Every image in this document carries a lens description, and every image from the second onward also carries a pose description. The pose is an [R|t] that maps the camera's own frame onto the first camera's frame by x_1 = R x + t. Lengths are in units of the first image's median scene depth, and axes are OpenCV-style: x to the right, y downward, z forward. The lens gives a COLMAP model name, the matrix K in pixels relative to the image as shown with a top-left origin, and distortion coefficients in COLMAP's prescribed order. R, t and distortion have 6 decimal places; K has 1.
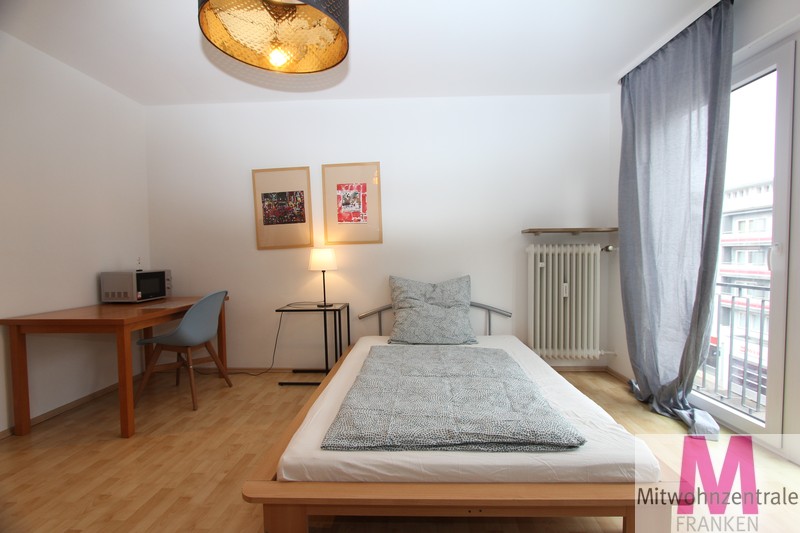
lens RADIAL K [[367.5, 0, 407.1], [0, 367.5, 271.3], [0, 0, 1]] dist [-0.020785, 0.002245]
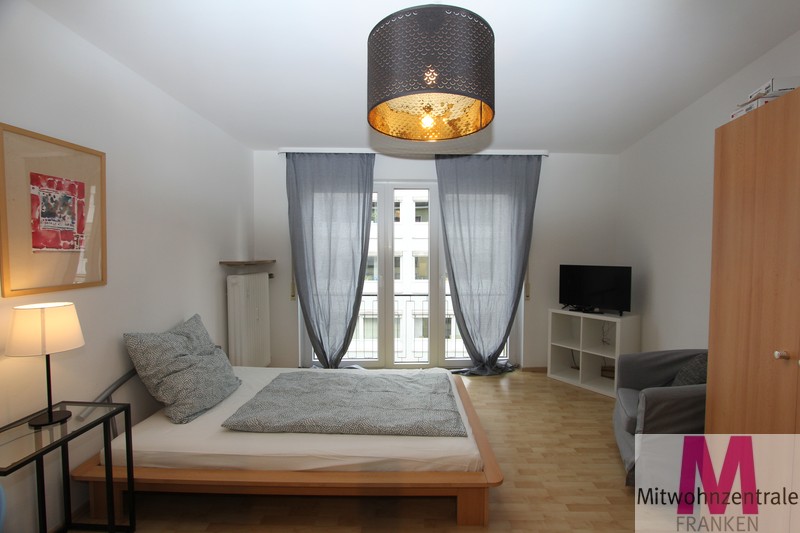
lens RADIAL K [[367.5, 0, 402.8], [0, 367.5, 267.6], [0, 0, 1]] dist [-0.020785, 0.002245]
pose [[-0.017369, -0.029007, 0.999428, -0.689463], [0.044825, 0.998551, 0.029761, -0.101213], [-0.998844, 0.045316, -0.016043, 0.512194]]
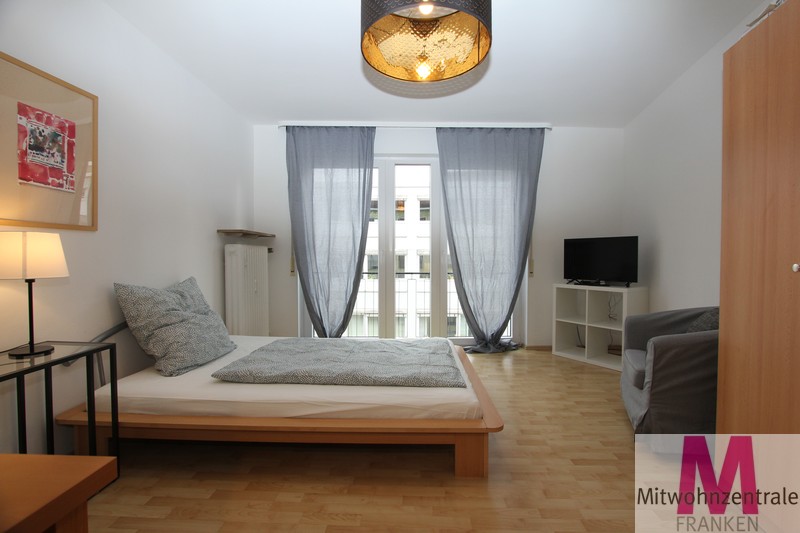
lens RADIAL K [[367.5, 0, 402.3], [0, 367.5, 266.6], [0, 0, 1]] dist [-0.020785, 0.002245]
pose [[-0.001433, -0.013979, 0.999901, -0.671371], [0.045342, 0.998873, 0.014029, -0.002731], [-0.998970, 0.045358, -0.000797, 0.501308]]
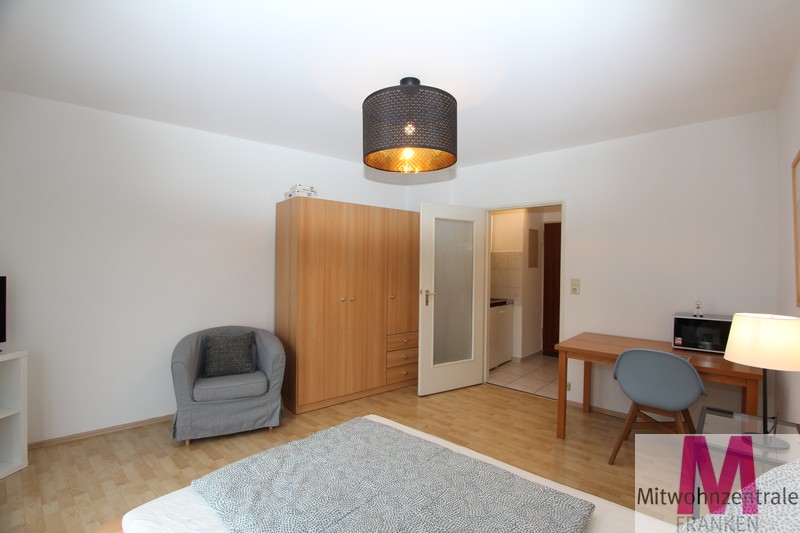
lens RADIAL K [[367.5, 0, 401.1], [0, 367.5, 265.8], [0, 0, 1]] dist [-0.020785, 0.002245]
pose [[-0.640460, 0.007799, -0.767952, 0.388226], [-0.035370, 0.998588, 0.039639, -0.122956], [0.767176, 0.052549, -0.639280, 0.903563]]
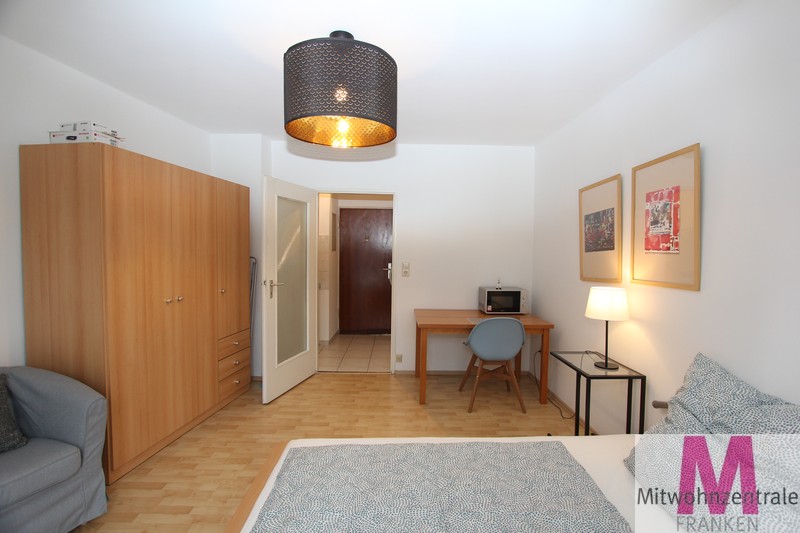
lens RADIAL K [[367.5, 0, 398.9], [0, 367.5, 263.2], [0, 0, 1]] dist [-0.020785, 0.002245]
pose [[0.052664, 0.054252, -0.997138, 0.446917], [-0.058056, 0.997001, 0.051179, -0.119802], [0.996923, 0.055194, 0.055656, 0.526113]]
